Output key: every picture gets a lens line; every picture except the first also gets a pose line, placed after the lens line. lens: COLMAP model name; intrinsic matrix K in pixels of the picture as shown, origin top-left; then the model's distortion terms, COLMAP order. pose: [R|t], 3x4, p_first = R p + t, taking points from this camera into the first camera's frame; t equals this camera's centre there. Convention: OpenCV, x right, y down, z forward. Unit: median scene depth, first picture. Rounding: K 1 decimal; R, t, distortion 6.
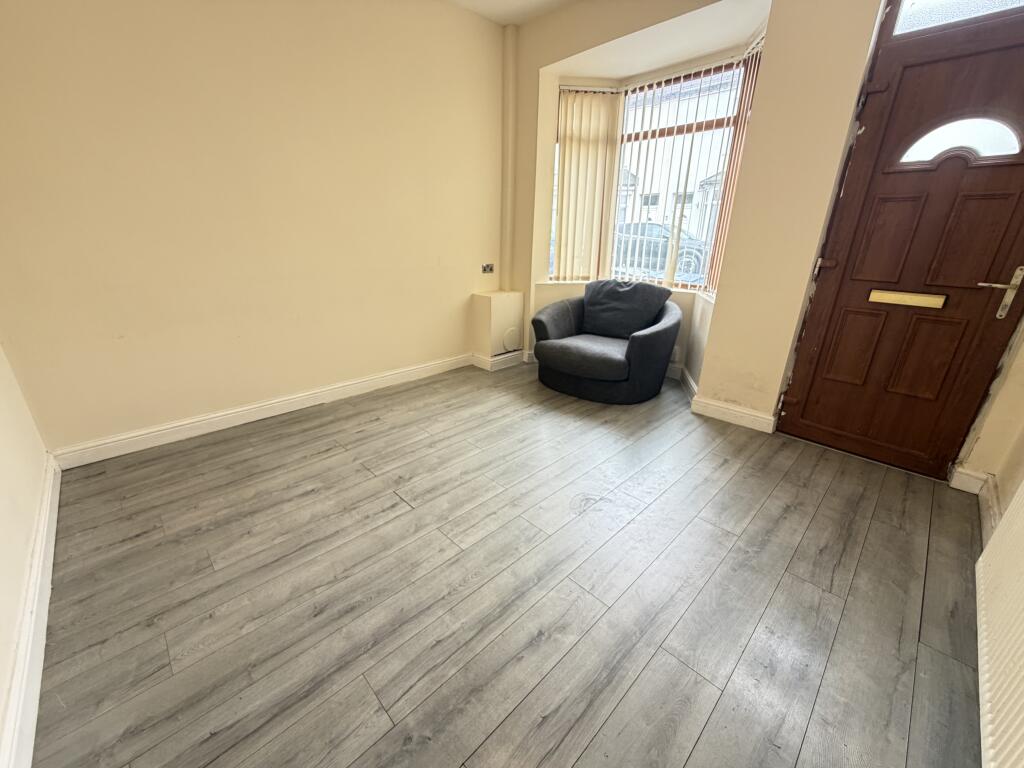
lens RADIAL K [[407.7, 0, 508.3], [0, 407.7, 383.9], [0, 0, 1]] dist [0.000427, -0.000081]
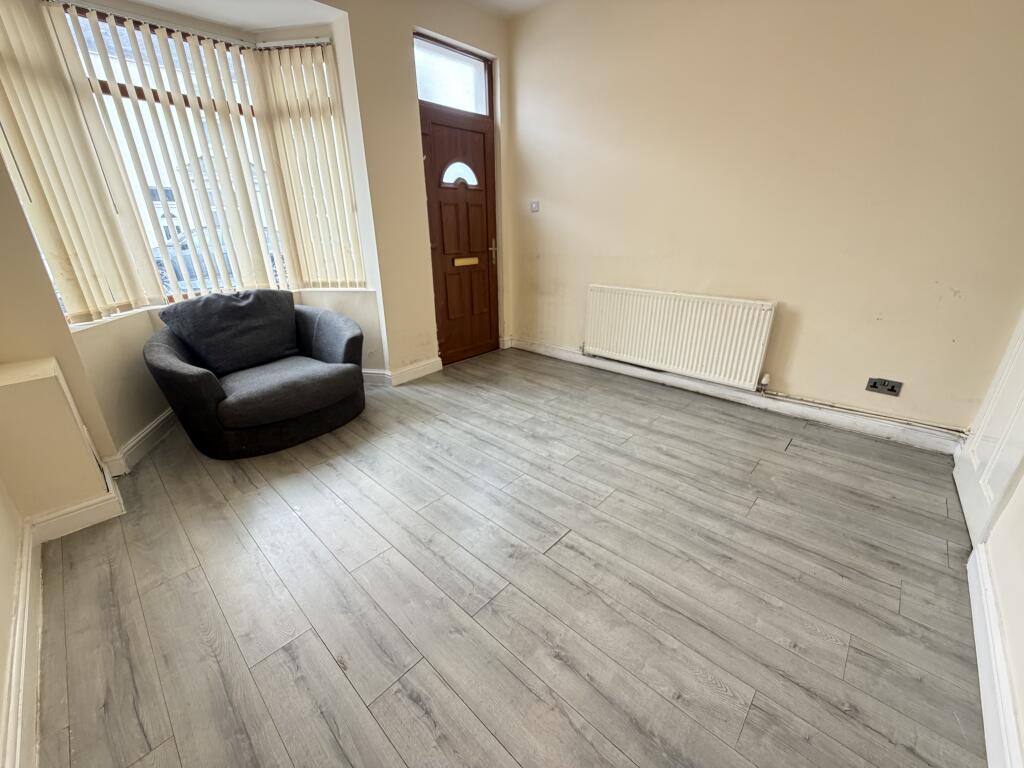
lens RADIAL K [[407.7, 0, 508.3], [0, 407.7, 383.9], [0, 0, 1]] dist [0.000427, -0.000081]
pose [[-0.043070, -0.369157, 0.928369, -0.967727], [0.368392, 0.857884, 0.358220, -0.356893], [-0.928672, 0.357432, 0.099046, 0.942288]]
